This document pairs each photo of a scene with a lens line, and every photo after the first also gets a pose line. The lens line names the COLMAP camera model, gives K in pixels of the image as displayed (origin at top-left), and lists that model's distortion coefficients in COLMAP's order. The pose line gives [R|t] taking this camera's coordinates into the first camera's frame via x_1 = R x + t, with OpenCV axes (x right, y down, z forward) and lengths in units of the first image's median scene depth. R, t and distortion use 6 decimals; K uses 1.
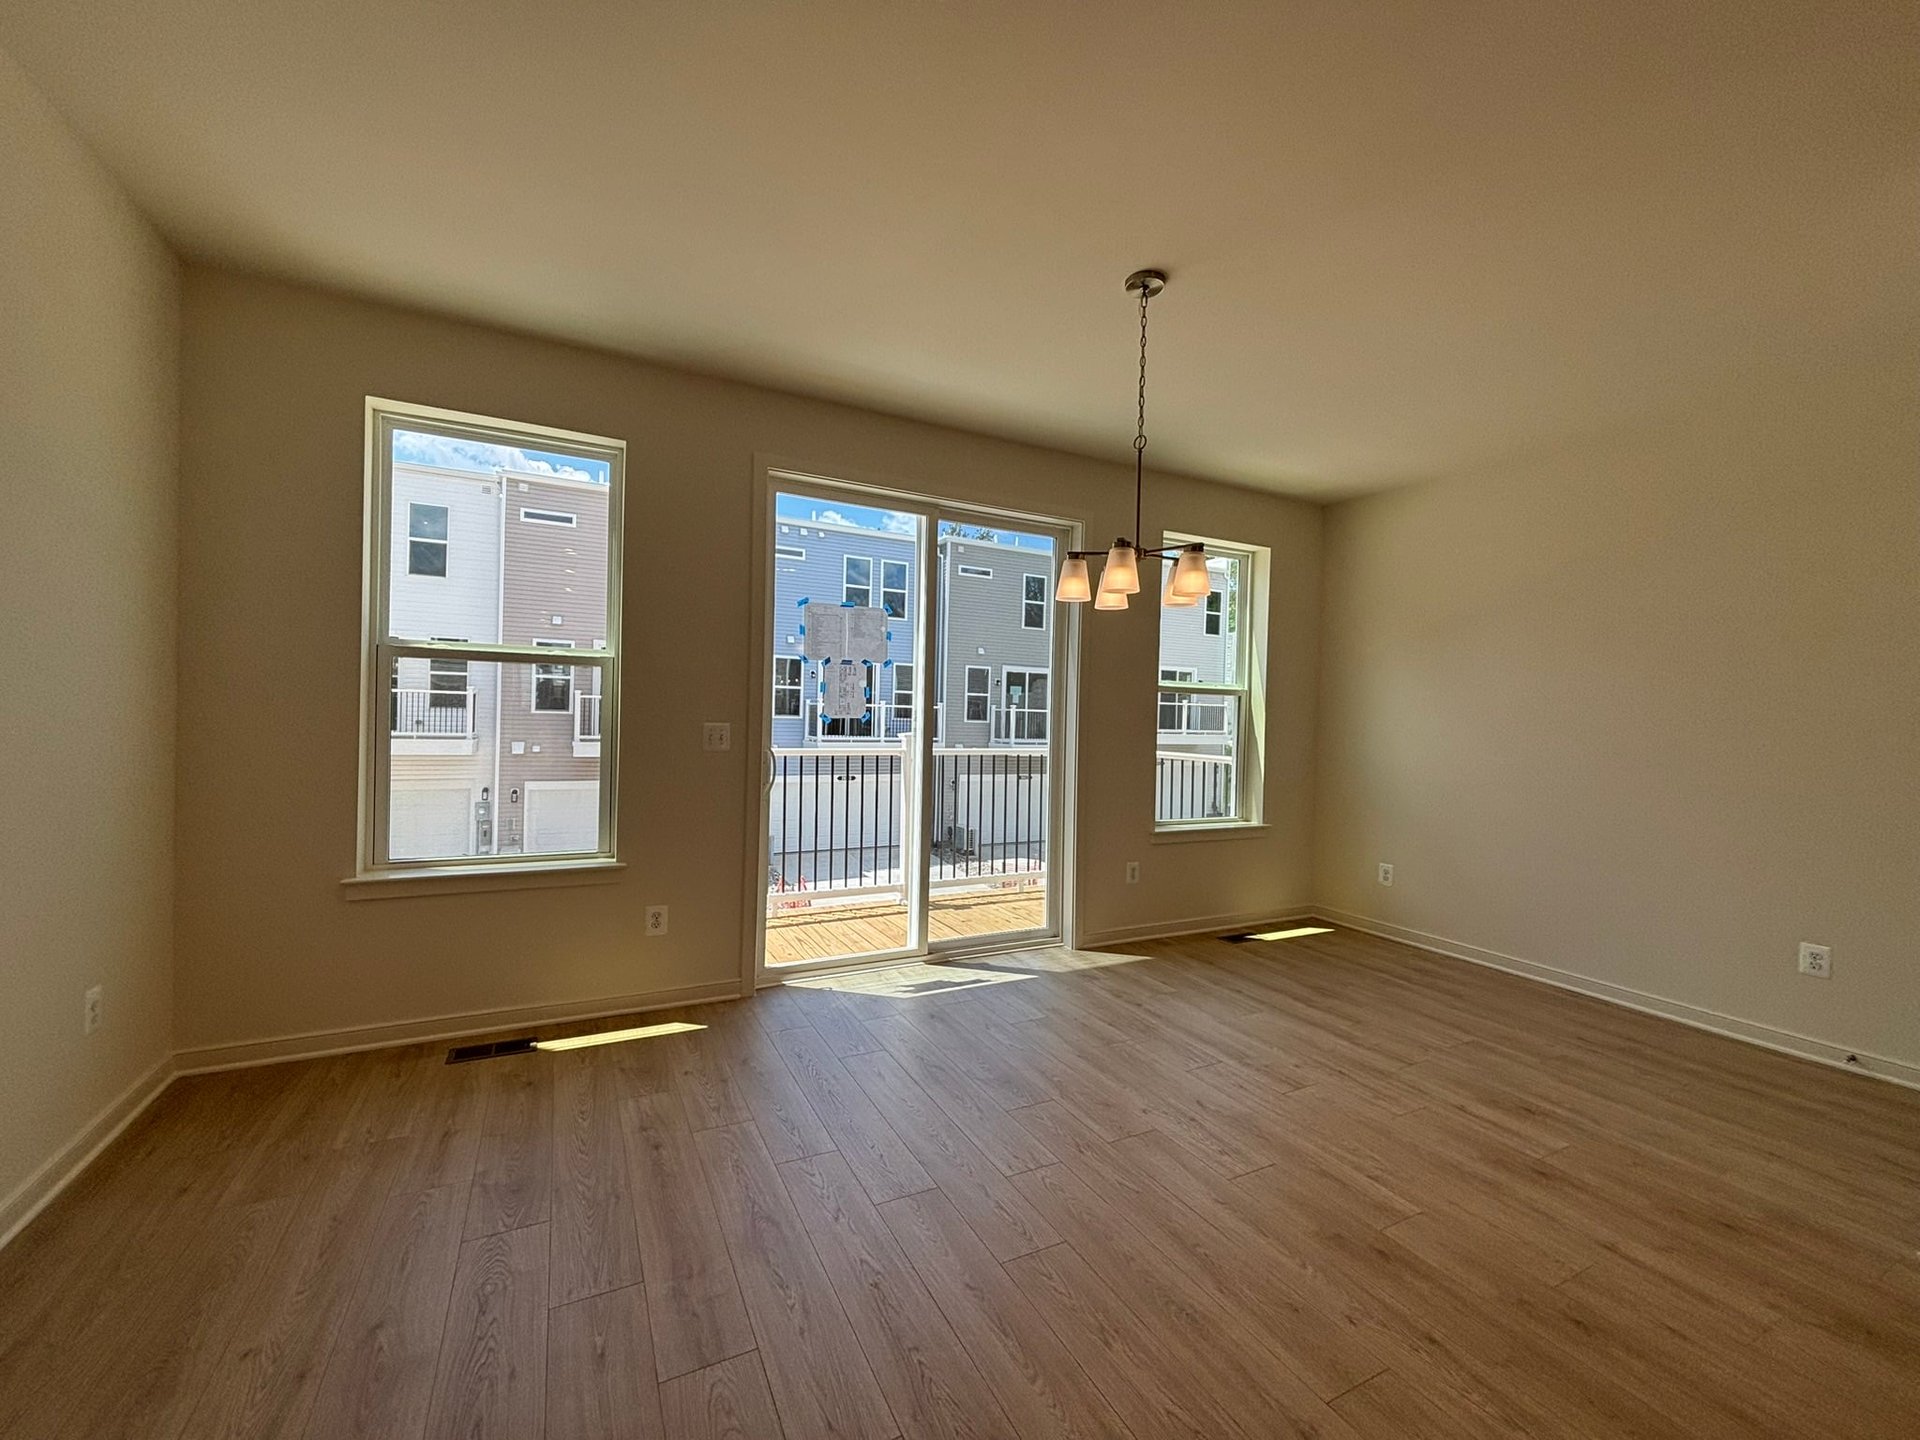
lens RADIAL K [[770.8, 0, 964.8], [0, 770.8, 718.3], [0, 0, 1]] dist [0.004061, 0.000636]
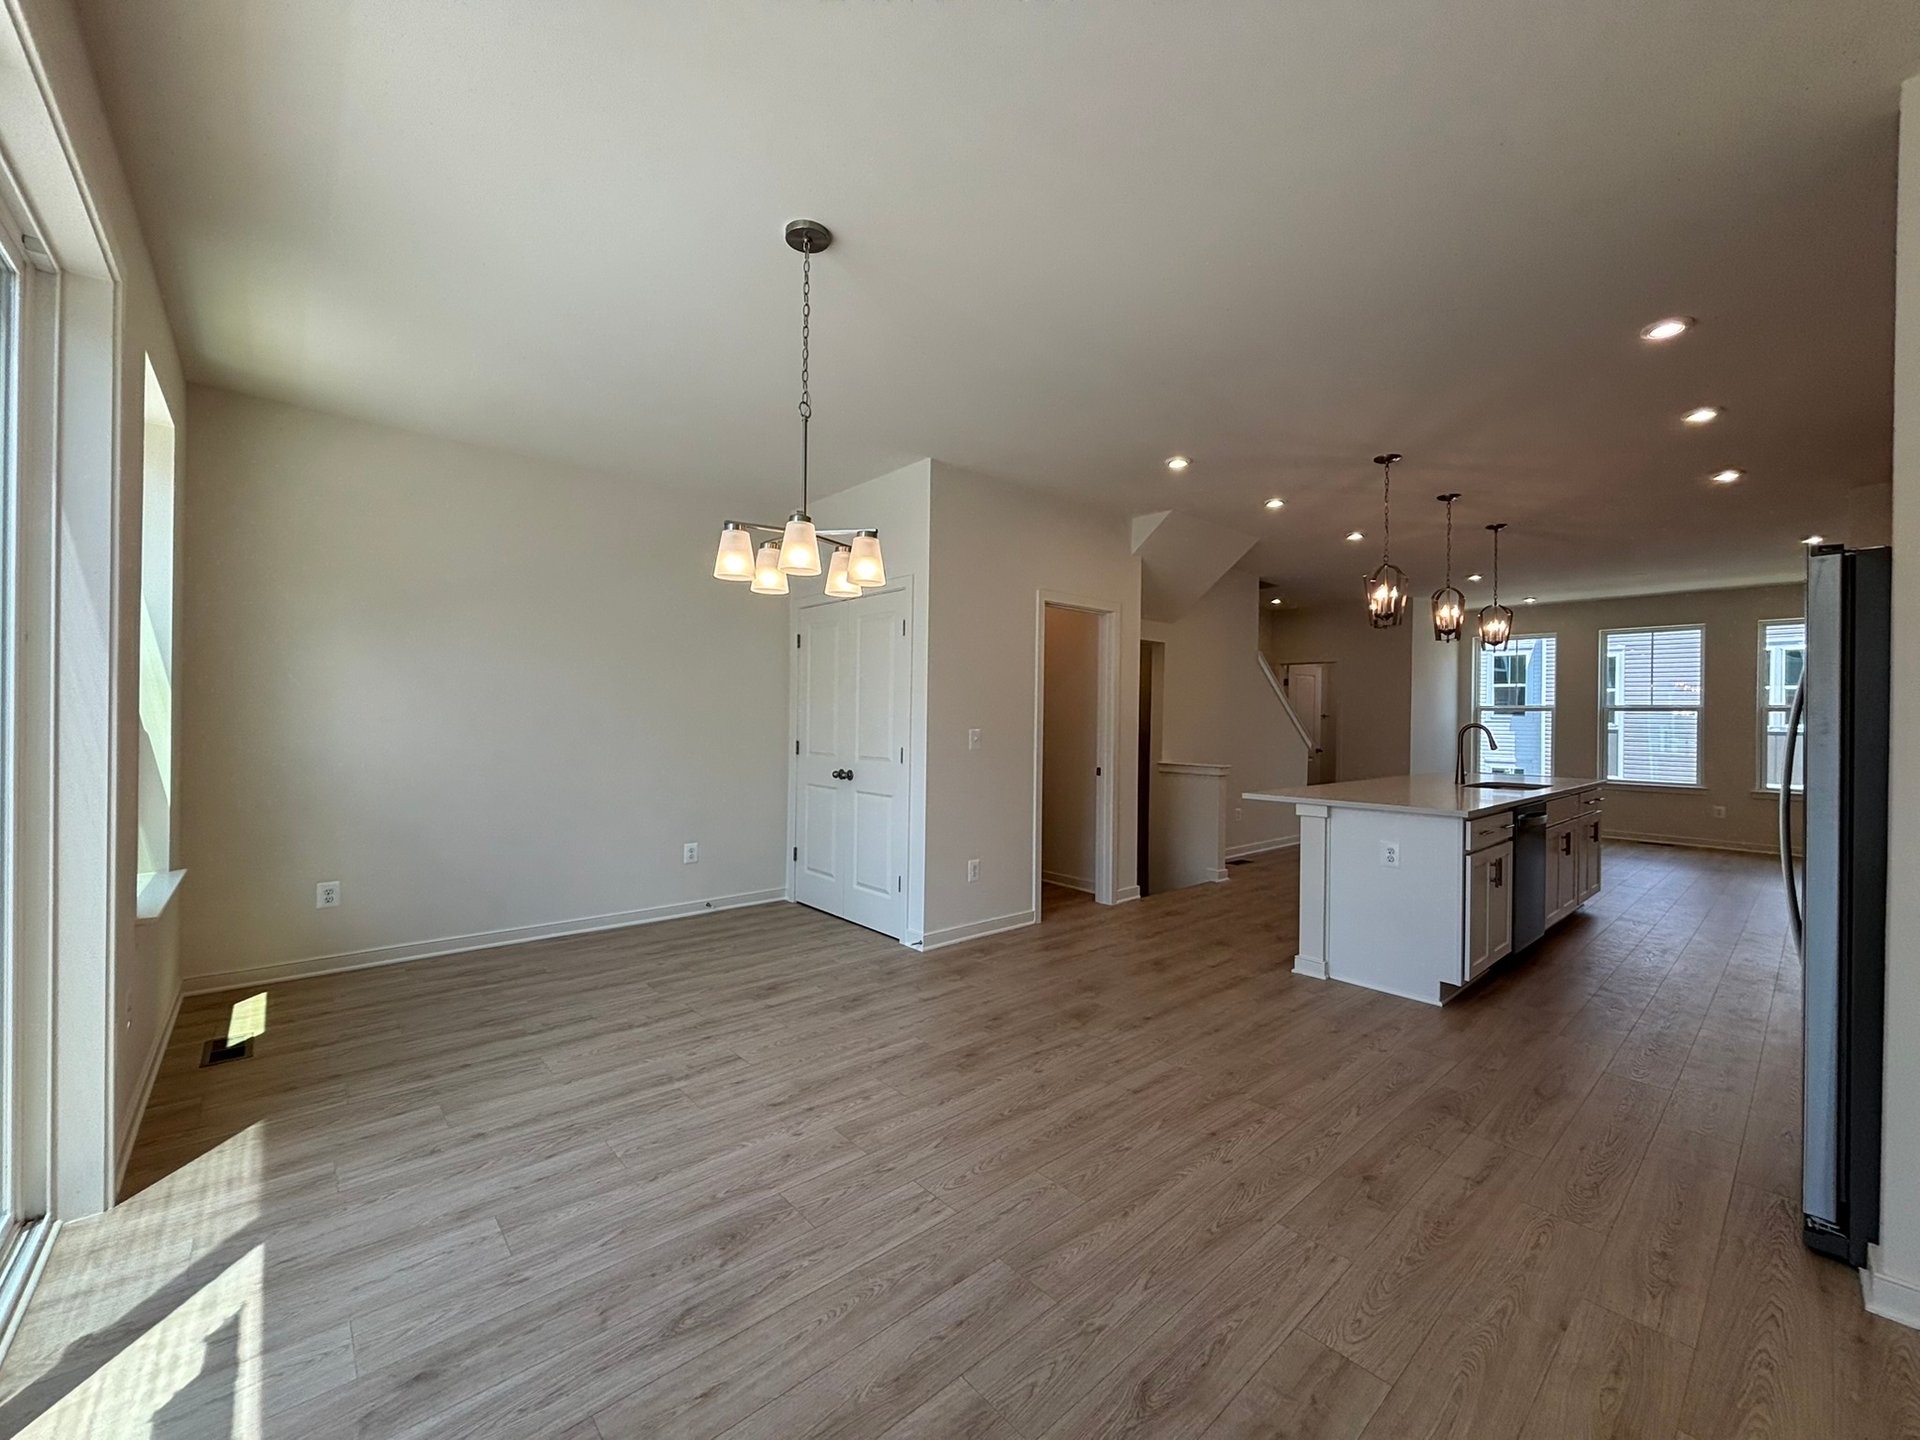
lens RADIAL K [[770.8, 0, 964.8], [0, 770.8, 718.3], [0, 0, 1]] dist [0.004061, 0.000636]
pose [[-0.247031, -0.029128, 0.968570, -0.561702], [-0.017521, 0.999519, 0.025590, -0.015253], [-0.968849, -0.010648, -0.247423, 0.833414]]
